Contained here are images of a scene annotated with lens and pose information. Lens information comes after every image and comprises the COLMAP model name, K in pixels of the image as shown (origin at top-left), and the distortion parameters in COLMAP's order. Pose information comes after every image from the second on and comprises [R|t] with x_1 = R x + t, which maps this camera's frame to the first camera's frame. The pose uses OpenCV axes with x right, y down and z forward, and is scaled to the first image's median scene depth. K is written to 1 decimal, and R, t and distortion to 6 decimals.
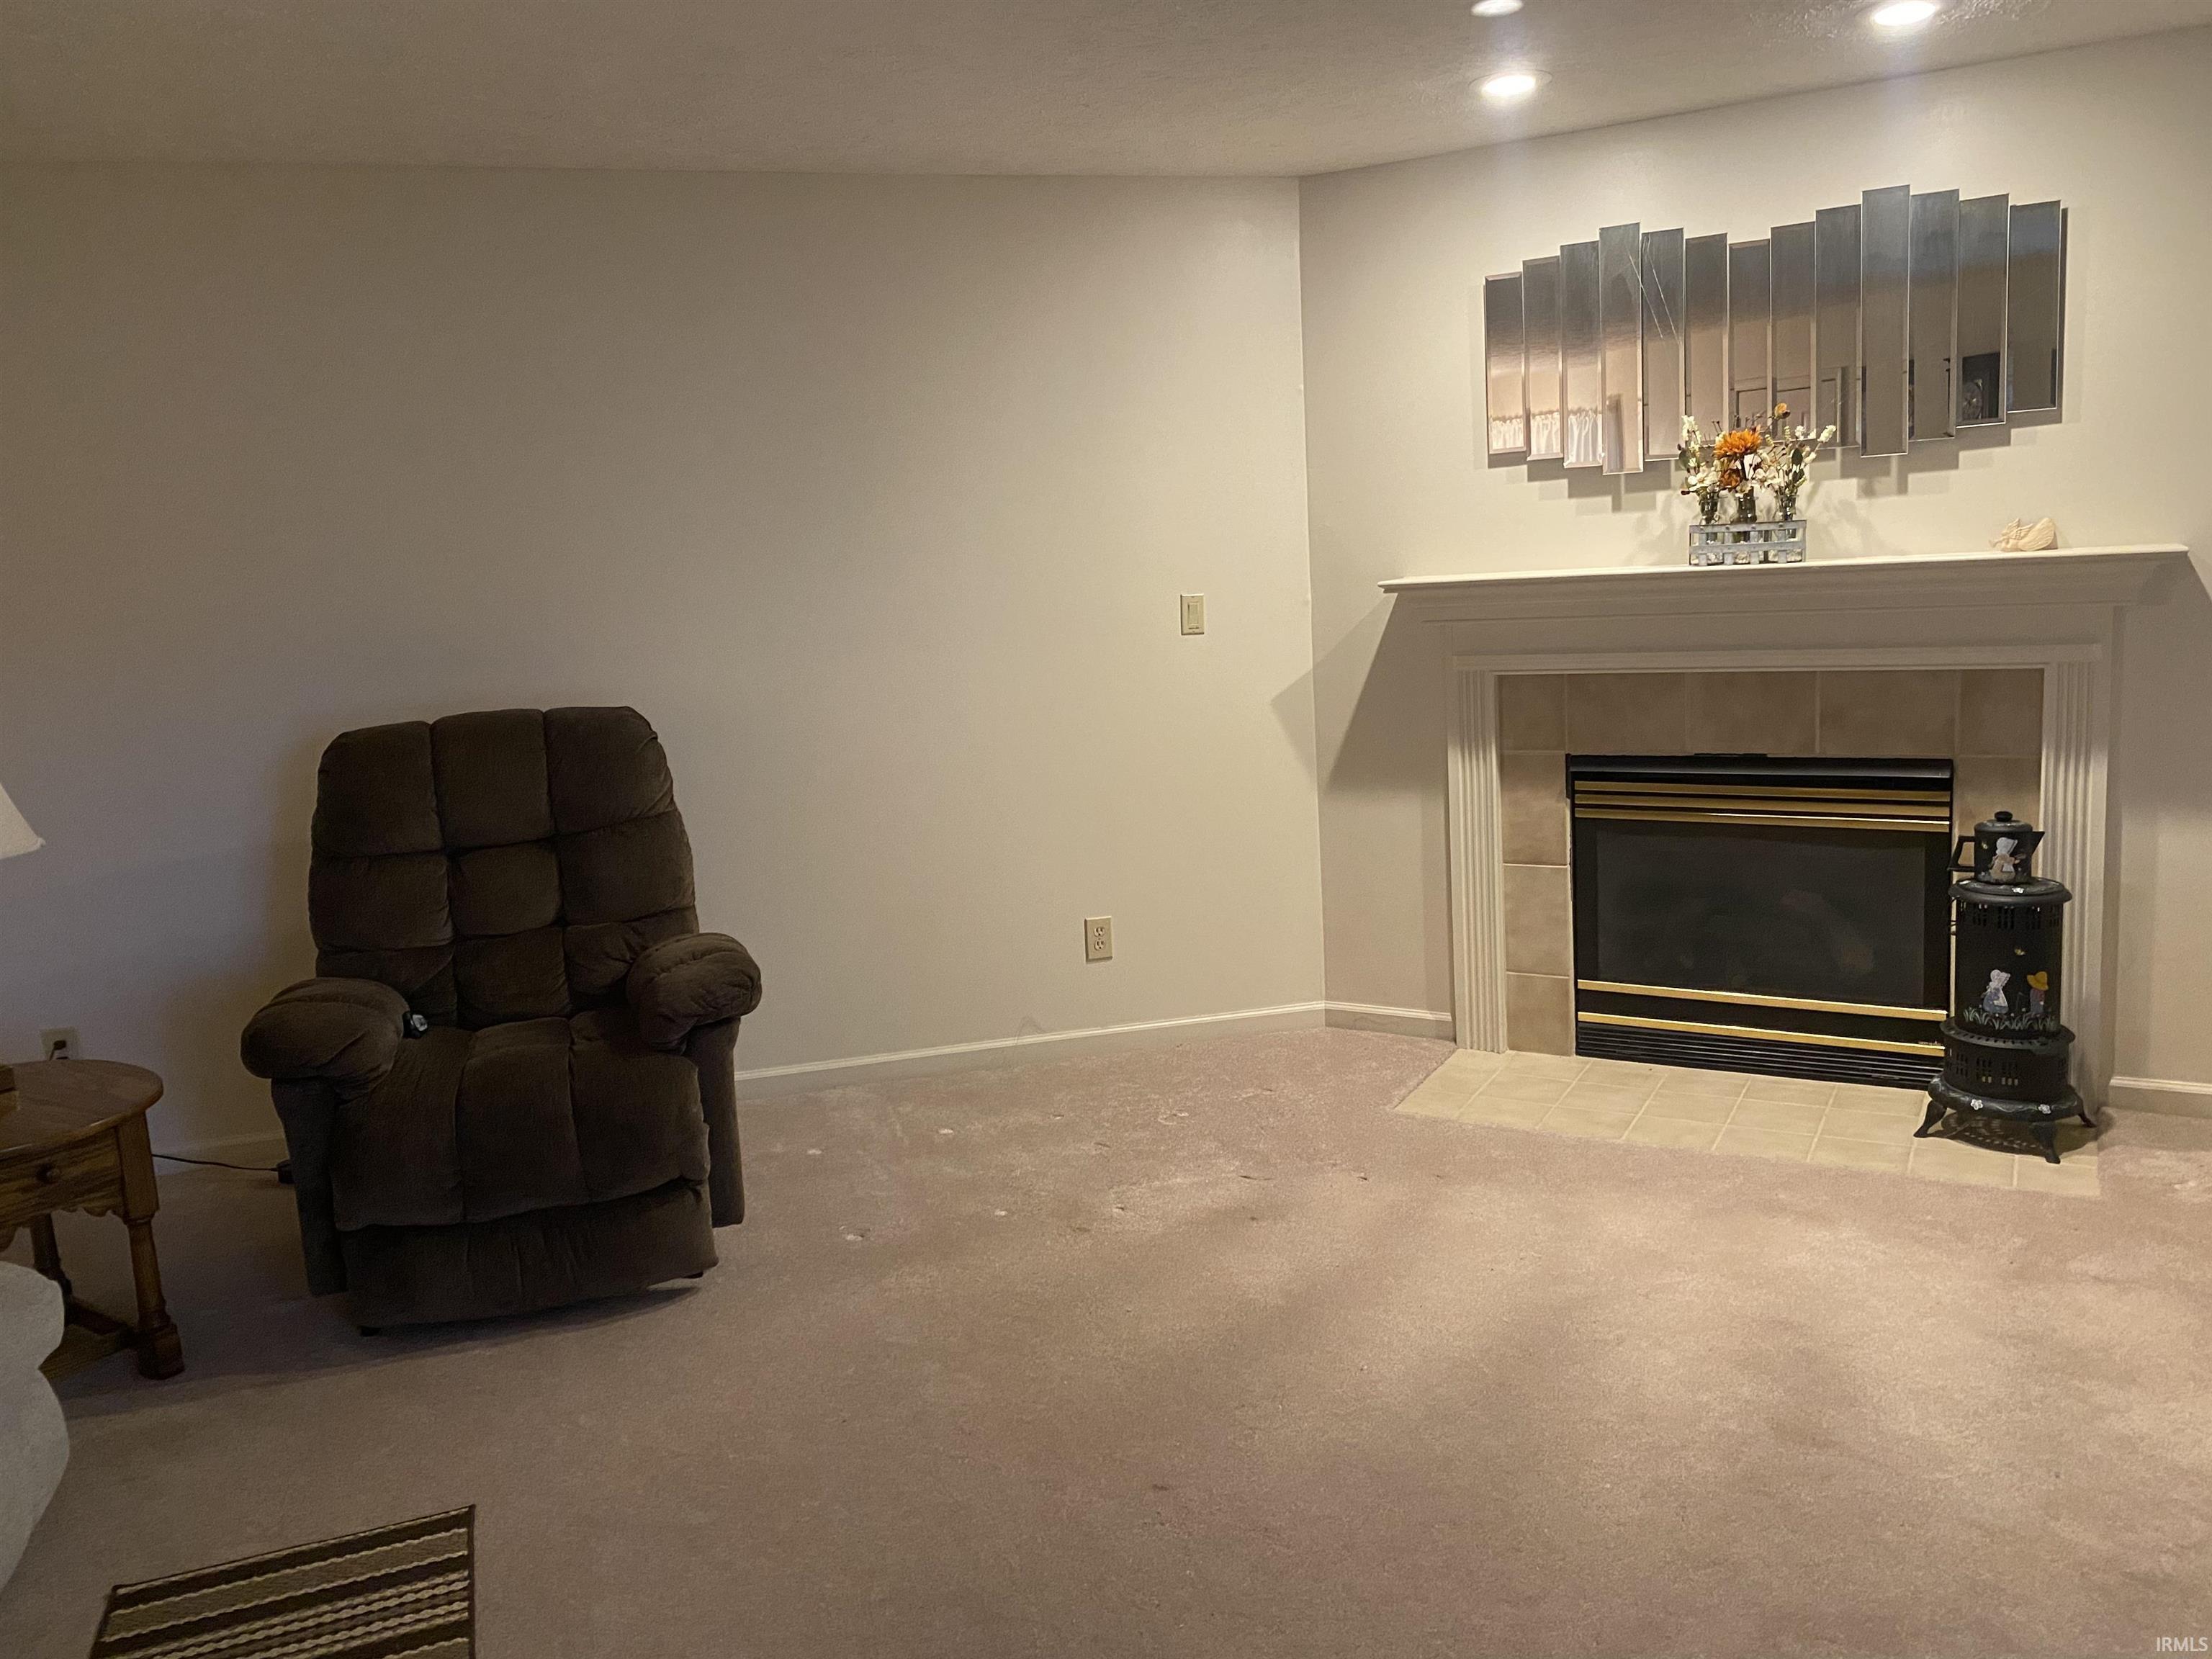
lens RADIAL K [[1684.6, 0, 1106.0], [0, 1684.6, 829.5], [0, 0, 1]] dist [0.037245, -0.042498]
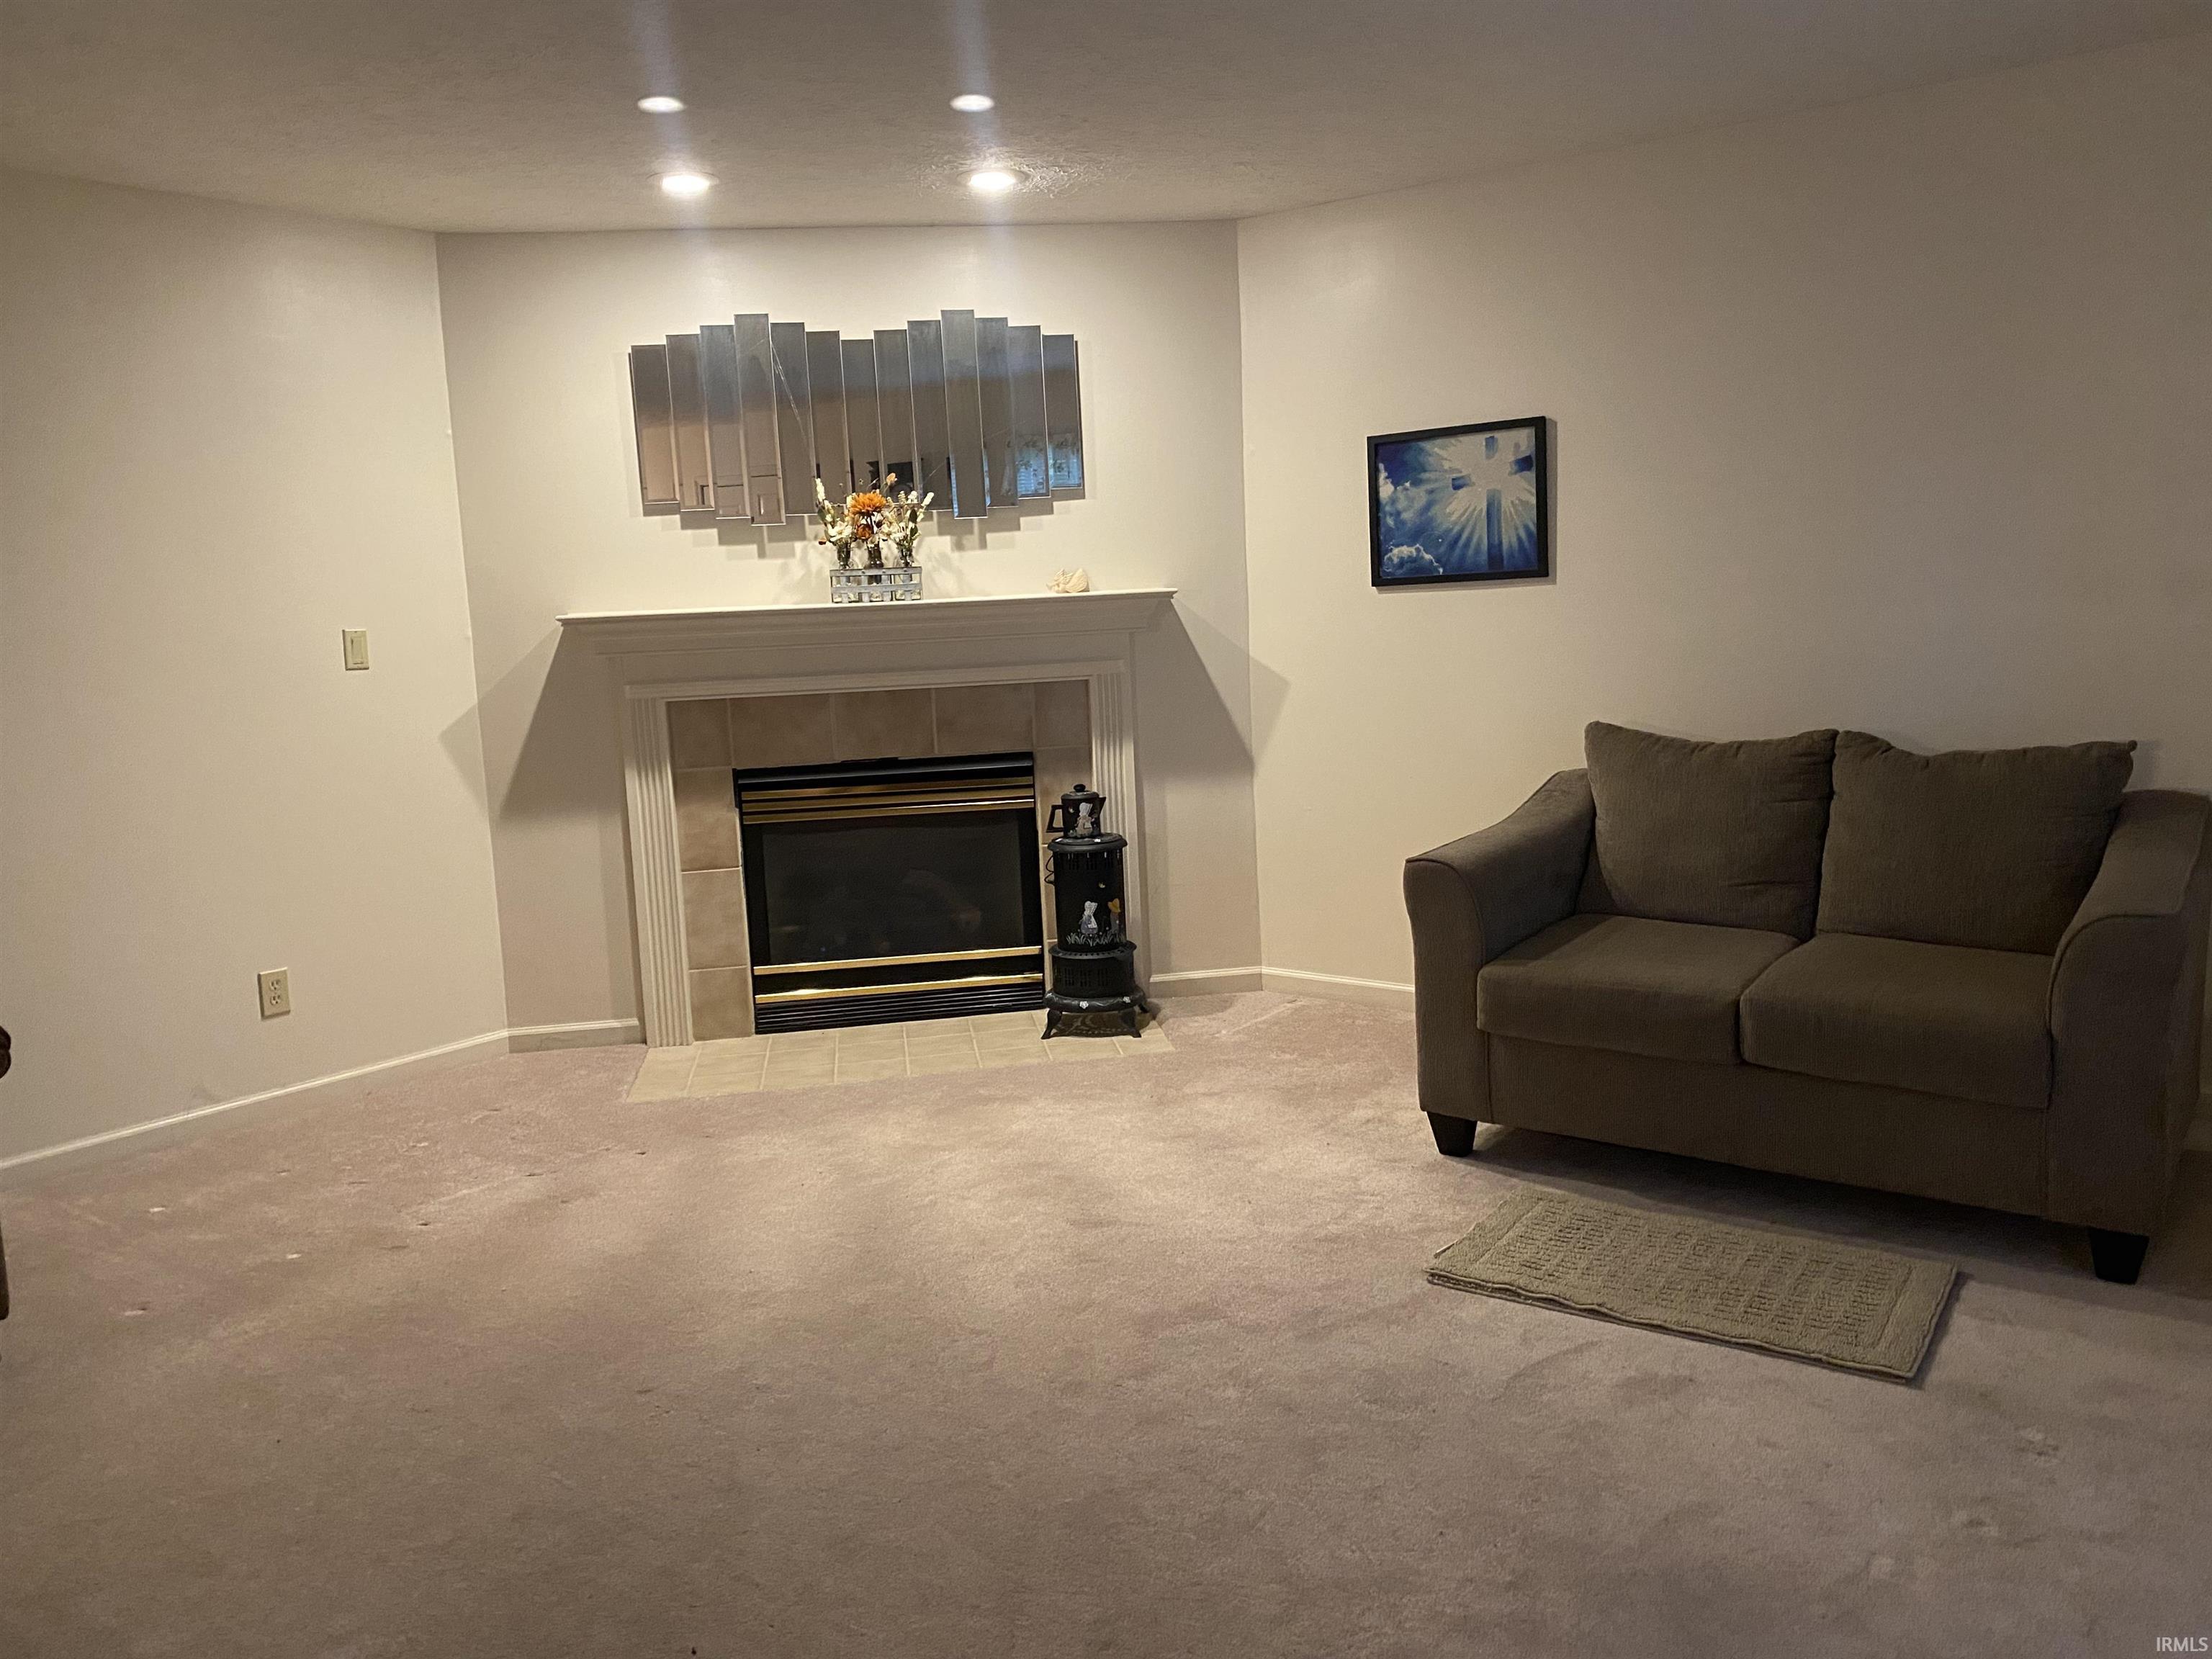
lens RADIAL K [[1664.6, 0, 1106.0], [0, 1664.6, 829.5], [0, 0, 1]] dist [0.201927, -0.451809]
pose [[0.791482, -0.072819, 0.606839, -0.246825], [0.106801, 0.994079, -0.020011, 0.051091], [-0.601789, 0.080649, 0.794572, -0.059283]]
